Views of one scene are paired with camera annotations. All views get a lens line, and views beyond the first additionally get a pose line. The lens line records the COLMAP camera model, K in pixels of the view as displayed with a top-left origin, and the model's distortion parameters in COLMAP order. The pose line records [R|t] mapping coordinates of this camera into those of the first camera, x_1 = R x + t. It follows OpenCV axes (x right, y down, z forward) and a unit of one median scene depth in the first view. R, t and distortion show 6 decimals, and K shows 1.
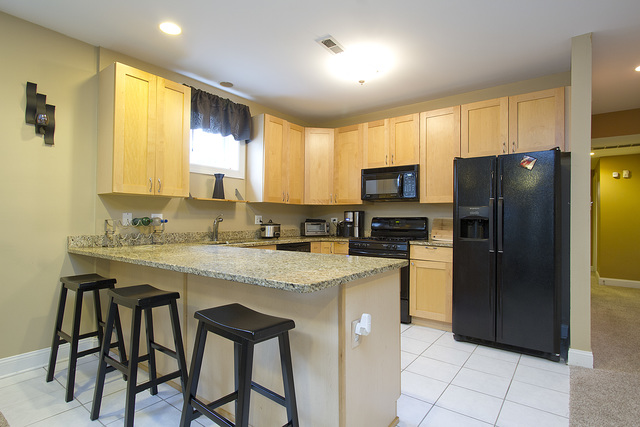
lens RADIAL K [[343.2, 0, 313.7], [0, 343.2, 216.4], [0, 0, 1]] dist [0.000944, -0.000235]
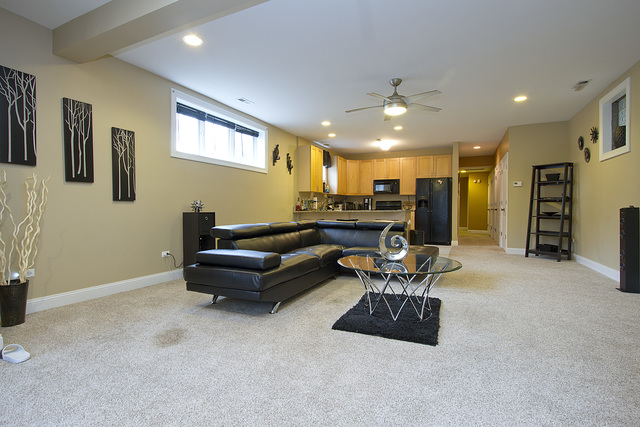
lens RADIAL K [[316.8, 0, 323.6], [0, 316.8, 213.1], [0, 0, 1]] dist [-0.015445, 0.003254]
pose [[0.974751, -0.012512, 0.222943, -0.724410], [0.008092, 0.999752, 0.020728, 0.040901], [-0.223147, -0.018401, 0.974611, -1.080970]]
